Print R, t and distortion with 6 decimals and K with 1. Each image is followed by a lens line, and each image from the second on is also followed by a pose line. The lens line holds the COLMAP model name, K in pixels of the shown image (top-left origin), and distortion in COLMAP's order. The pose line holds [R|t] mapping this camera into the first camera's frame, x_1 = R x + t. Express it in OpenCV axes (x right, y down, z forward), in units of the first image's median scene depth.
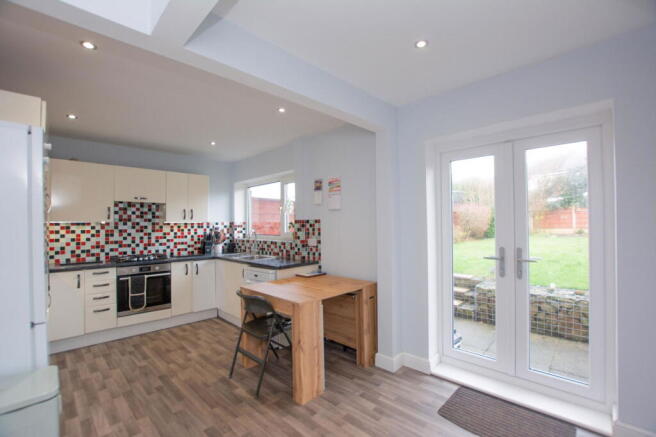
lens RADIAL K [[290.6, 0, 329.0], [0, 290.6, 221.5], [0, 0, 1]] dist [-0.027120, -0.000026]
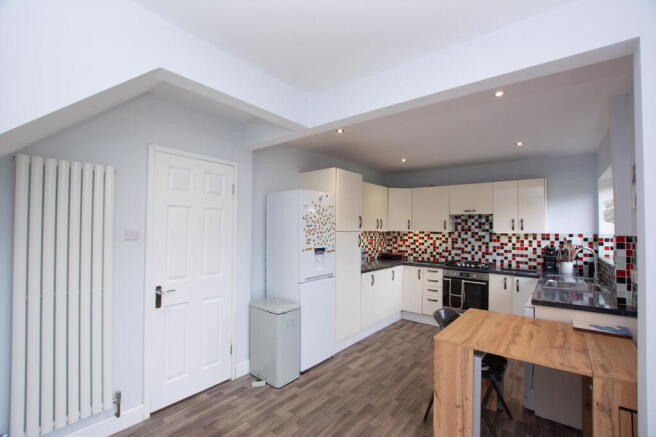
lens RADIAL K [[290.6, 0, 329.0], [0, 290.6, 221.5], [0, 0, 1]] dist [-0.027120, -0.000026]
pose [[0.098272, -0.010520, -0.995104, 0.382844], [-0.001833, 0.999941, -0.010752, -0.025319], [0.995158, 0.002881, 0.098247, 0.328928]]
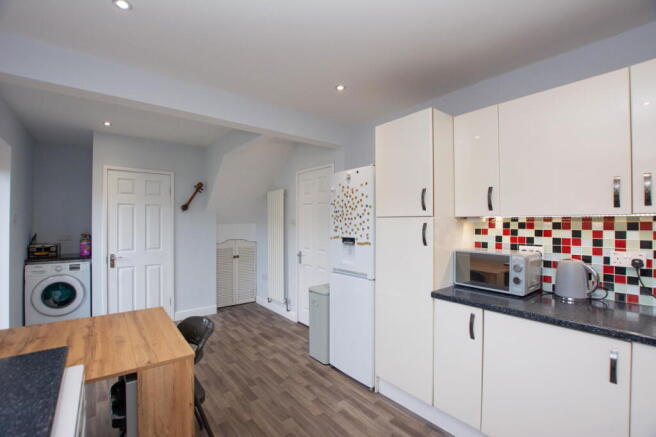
lens RADIAL K [[290.6, 0, 329.0], [0, 290.6, 221.5], [0, 0, 1]] dist [-0.027120, -0.000026]
pose [[-0.992771, 0.011106, 0.119510, -0.414058], [0.009398, 0.999846, -0.014849, 0.010097], [-0.119656, -0.013619, -0.992722, 1.015230]]
